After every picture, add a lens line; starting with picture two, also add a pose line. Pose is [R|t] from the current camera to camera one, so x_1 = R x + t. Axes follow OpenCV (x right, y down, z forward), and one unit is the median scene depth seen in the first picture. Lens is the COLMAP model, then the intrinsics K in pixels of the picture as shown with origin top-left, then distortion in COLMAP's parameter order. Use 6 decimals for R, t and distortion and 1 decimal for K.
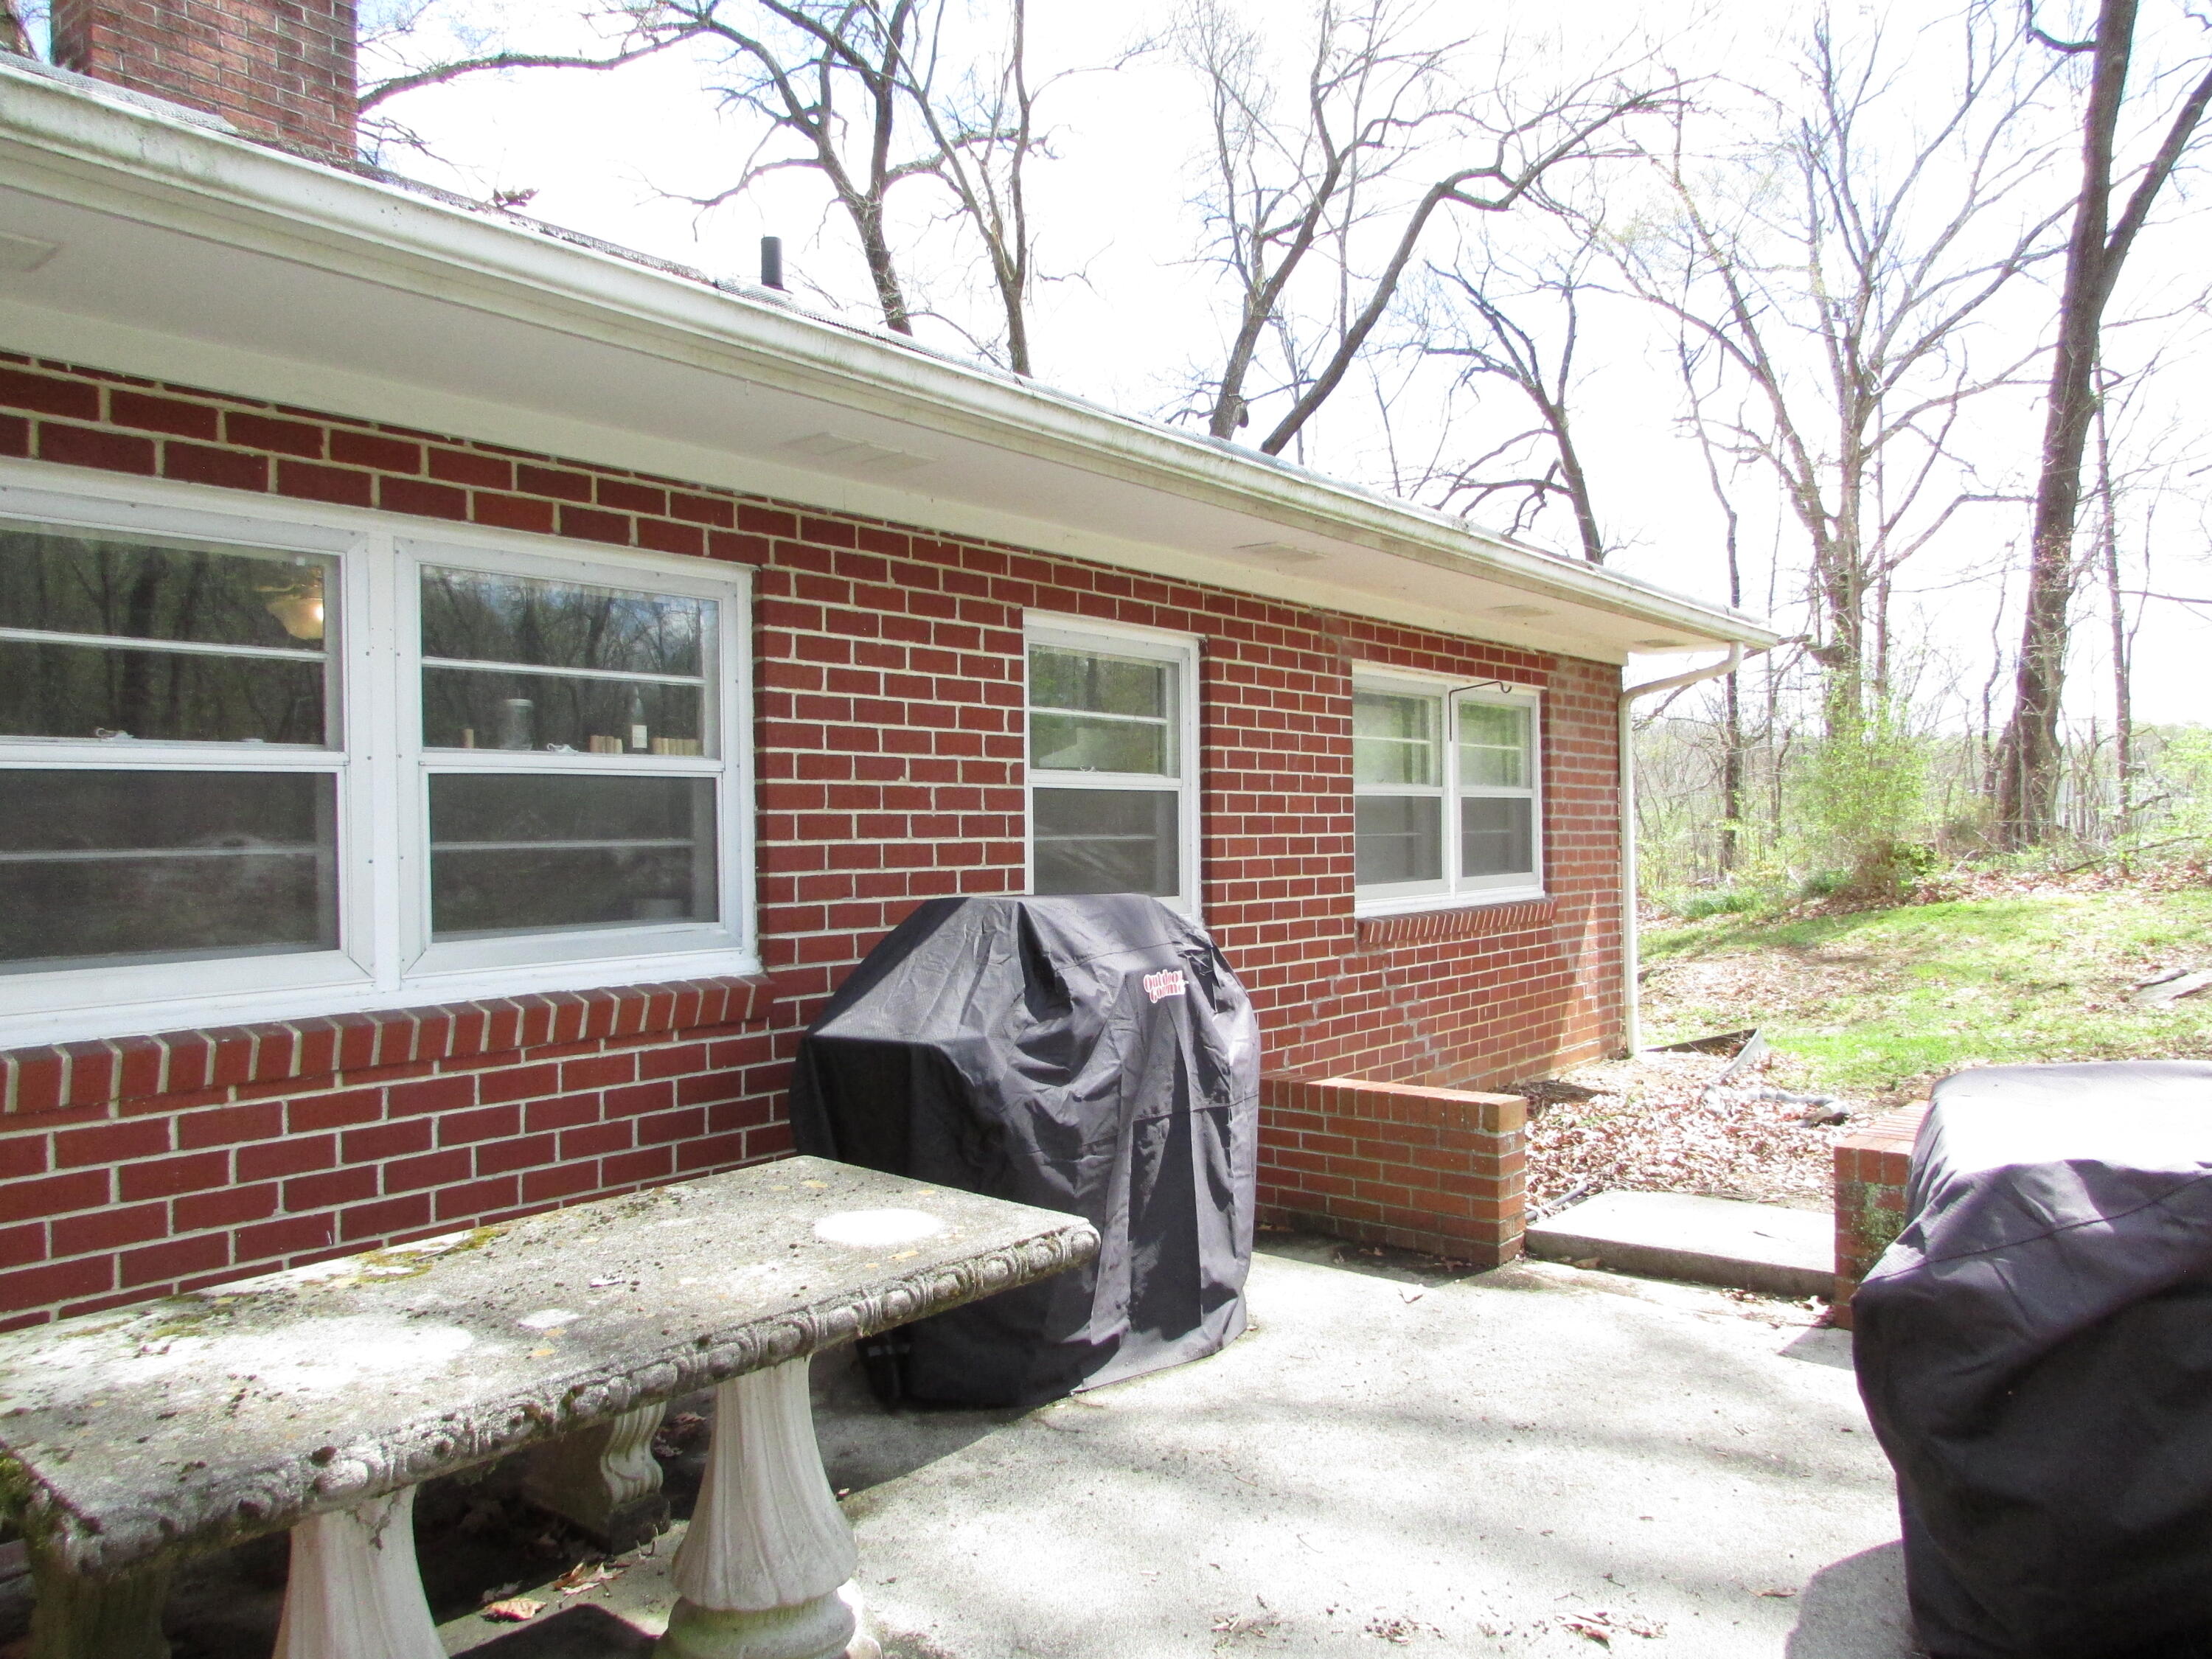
lens RADIAL K [[1590.1, 0, 1106.0], [0, 1590.1, 829.5], [0, 0, 1]] dist [-0.024723, 0.005723]
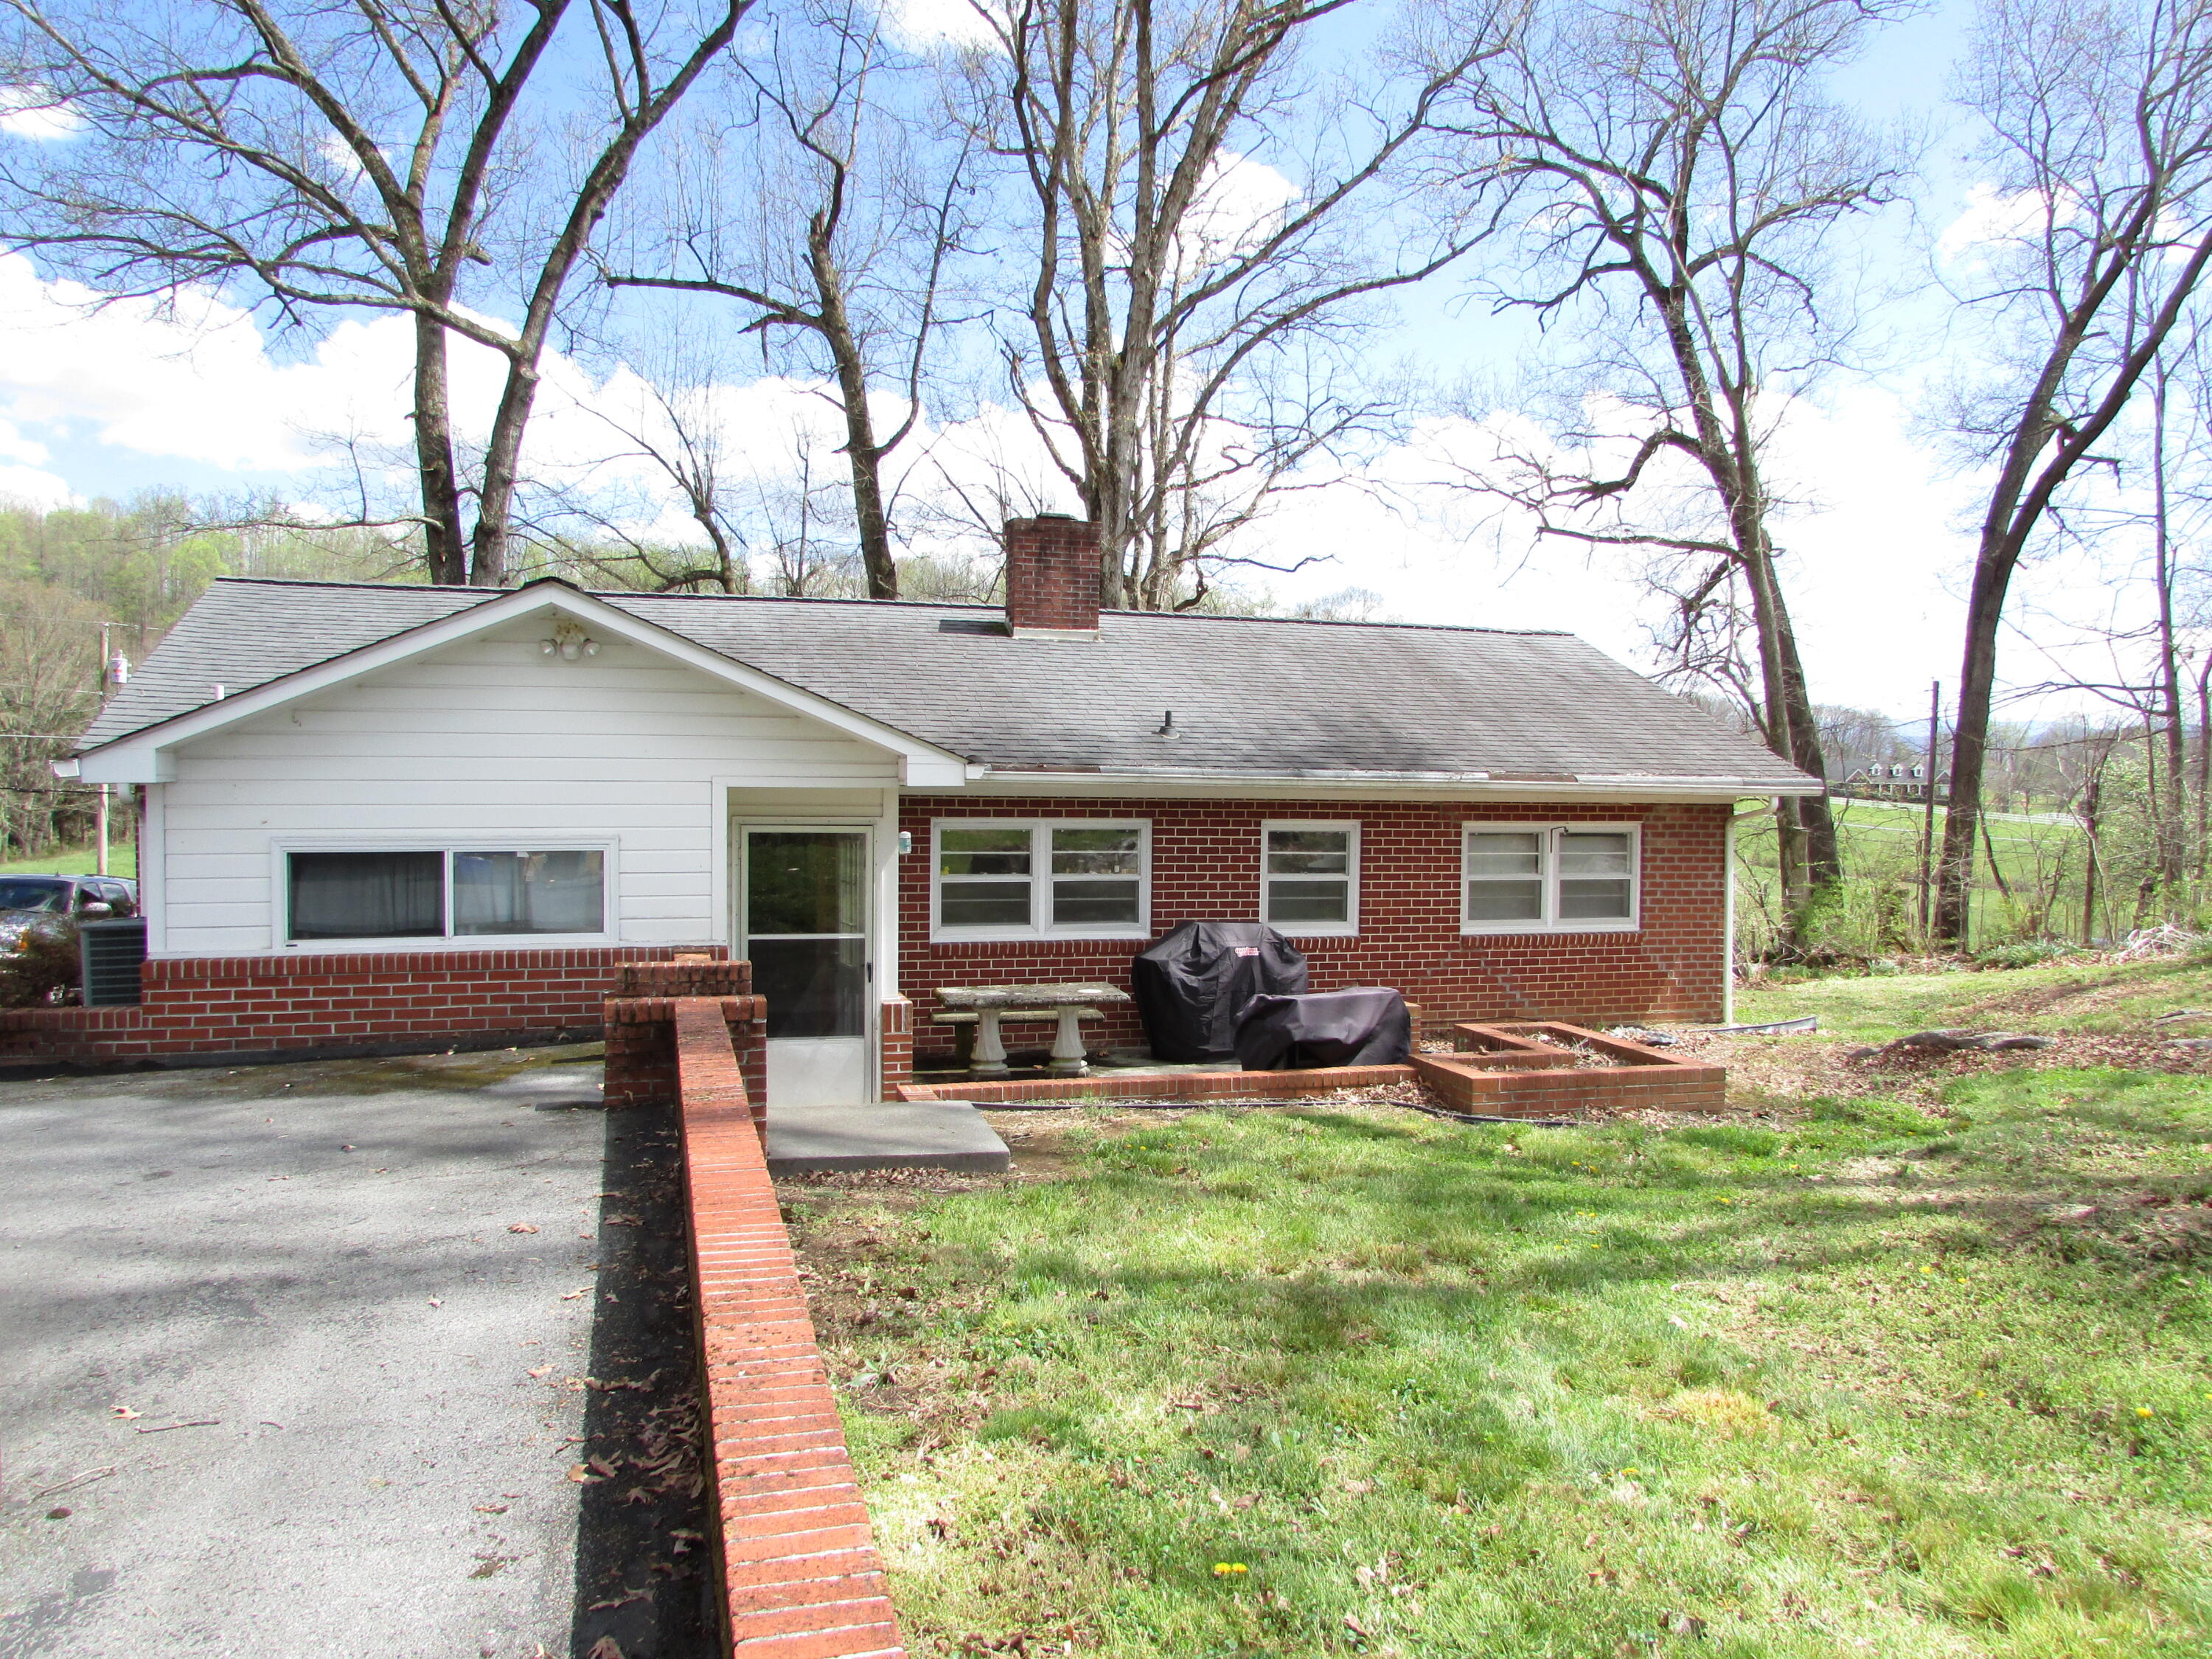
lens RADIAL K [[1590.1, 0, 1106.0], [0, 1590.1, 829.5], [0, 0, 1]] dist [-0.024723, 0.005723]
pose [[0.818662, 0.043098, -0.572656, 1.388813], [-0.023564, 0.998861, 0.041488, -0.237856], [0.573792, -0.020471, 0.818746, -1.547580]]
